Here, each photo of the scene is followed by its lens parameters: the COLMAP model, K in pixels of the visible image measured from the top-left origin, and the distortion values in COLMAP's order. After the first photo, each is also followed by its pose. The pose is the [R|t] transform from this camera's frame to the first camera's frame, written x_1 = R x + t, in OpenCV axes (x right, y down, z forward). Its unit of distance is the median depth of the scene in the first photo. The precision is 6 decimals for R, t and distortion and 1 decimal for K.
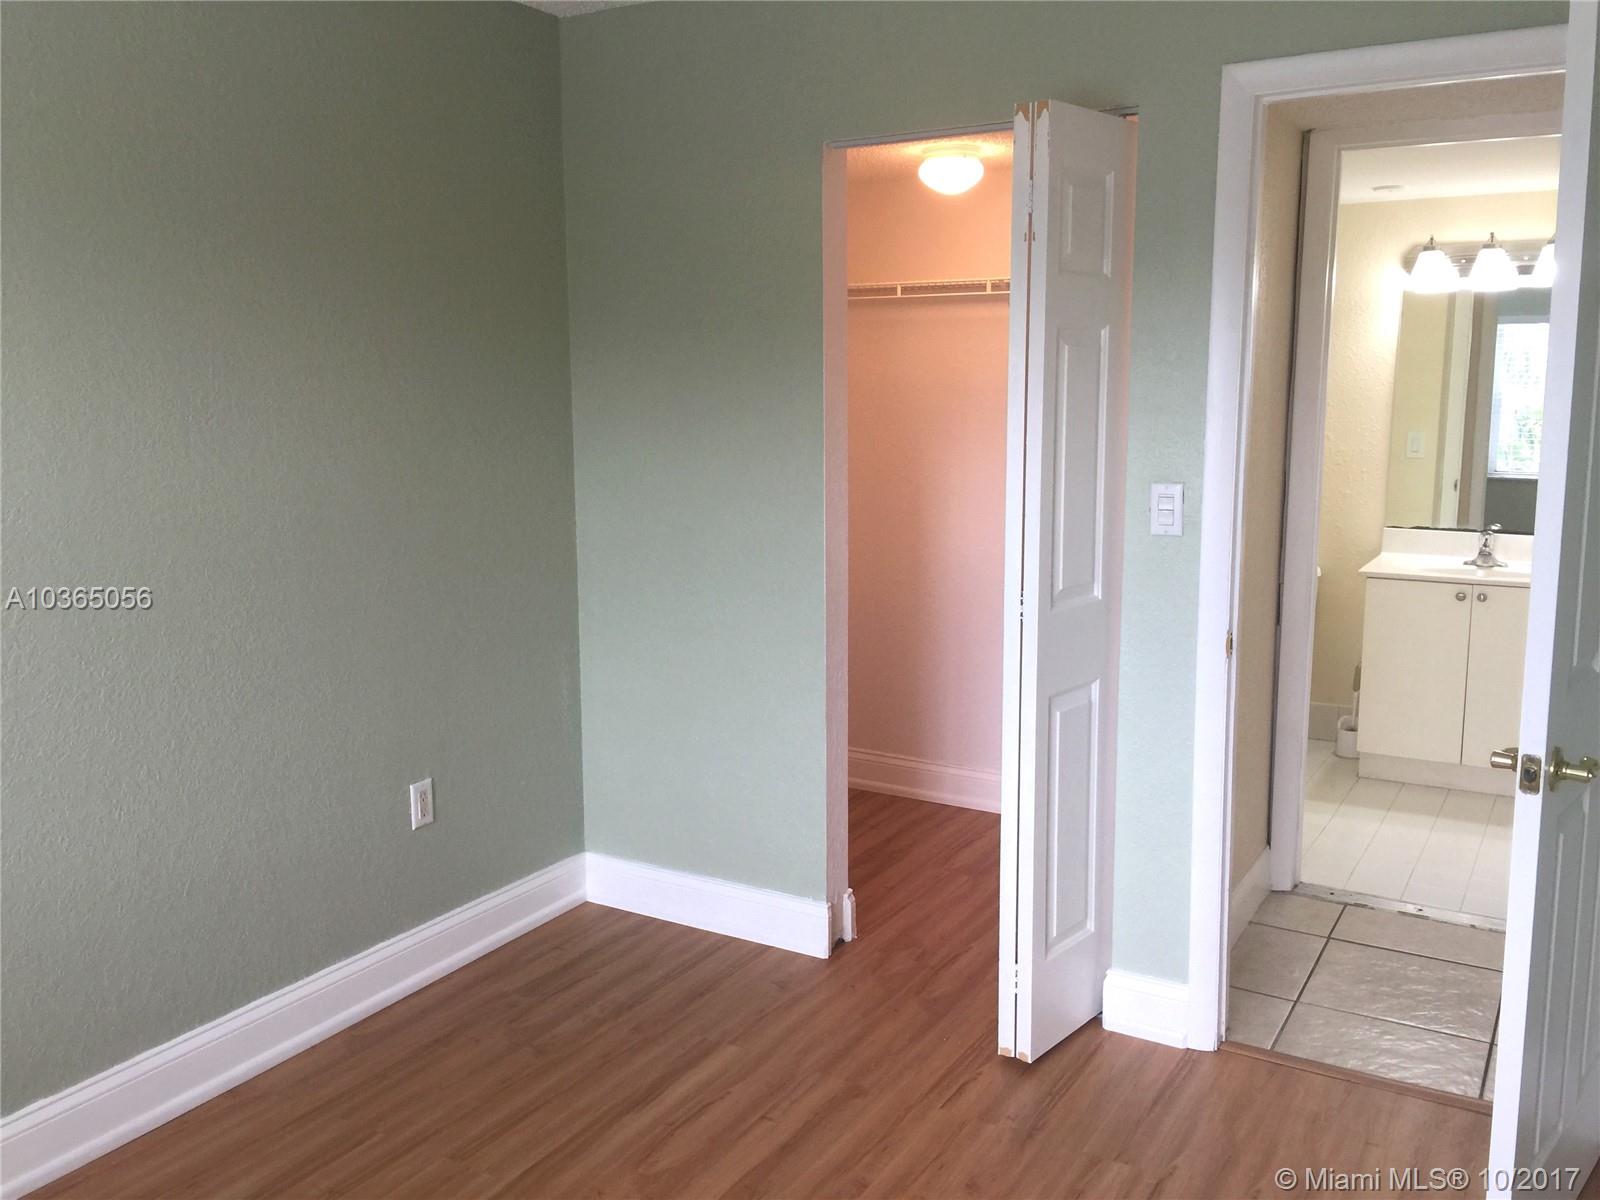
lens RADIAL K [[1390.9, 0, 797.2], [0, 1390.9, 602.7], [0, 0, 1]] dist [0.077713, -0.065359]
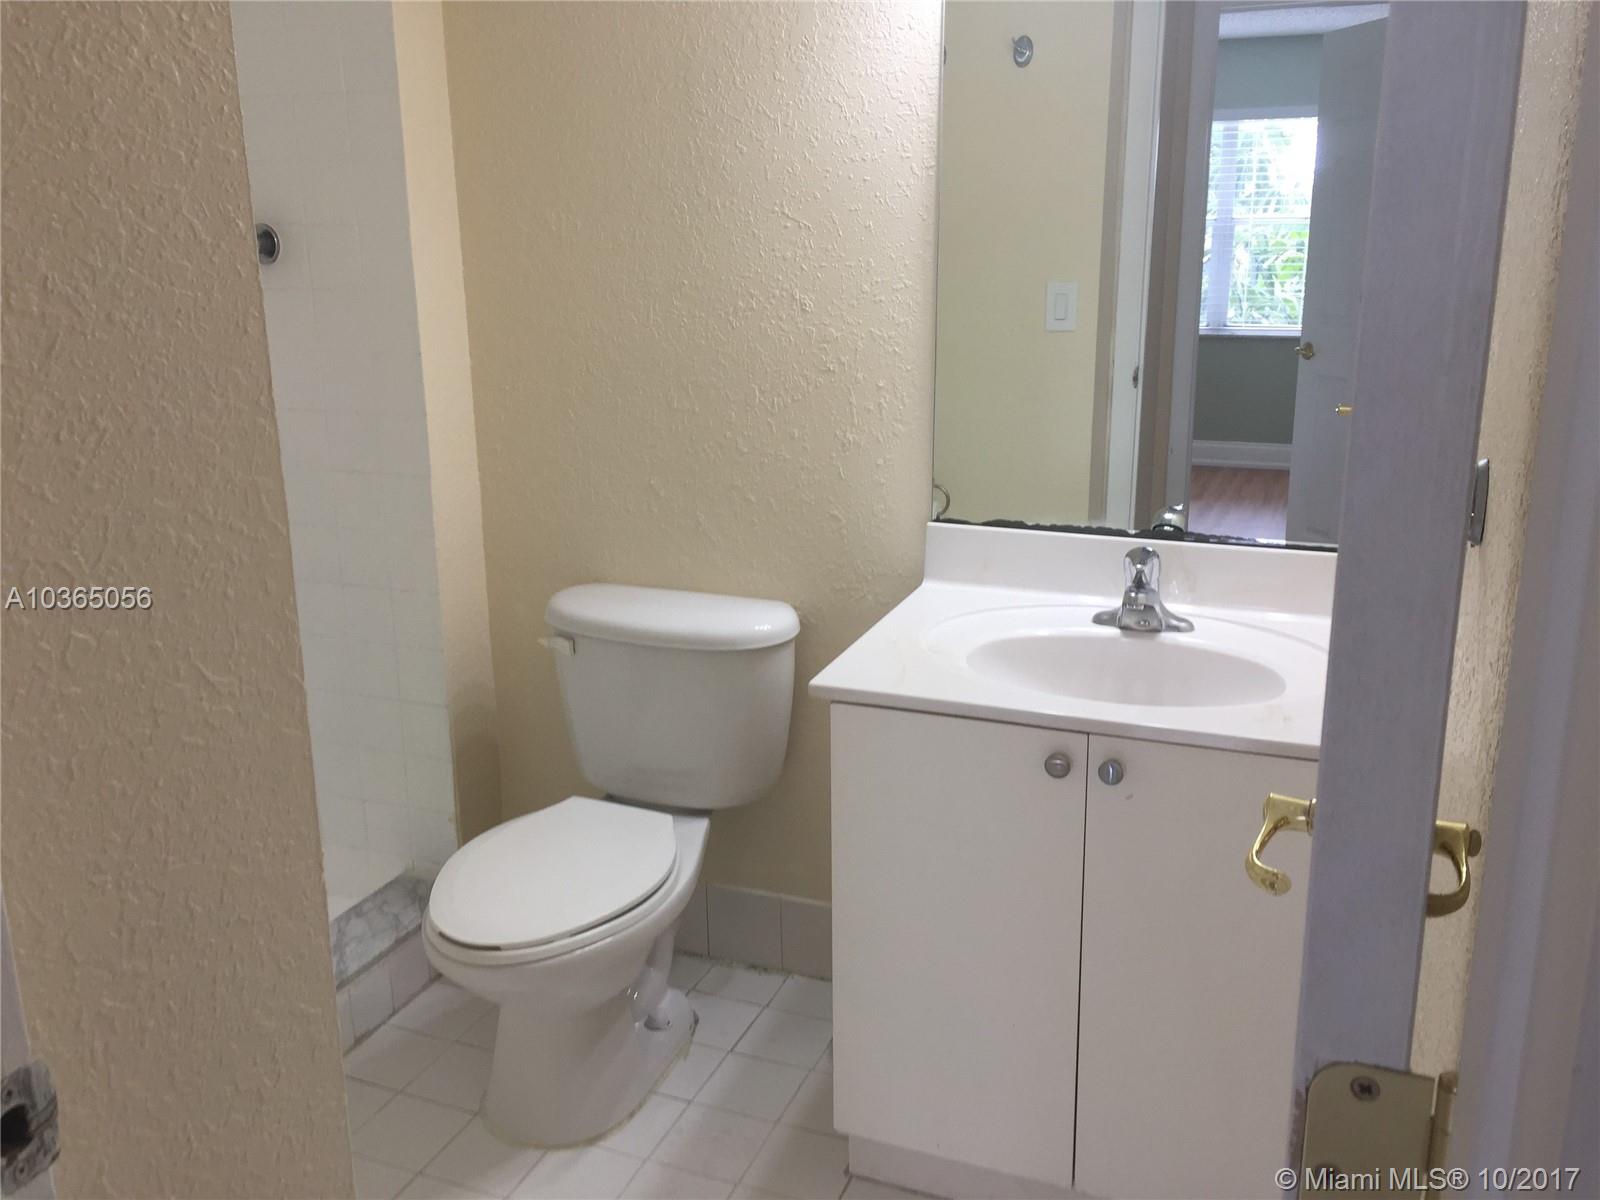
lens RADIAL K [[1390.9, 0, 802.4], [0, 1390.9, 603.1], [0, 0, 1]] dist [0.077713, -0.065359]
pose [[0.987339, -0.053207, 0.149433, 0.323518], [0.036797, 0.993194, 0.110510, -0.078640], [-0.154295, -0.103612, 0.982577, 0.606644]]
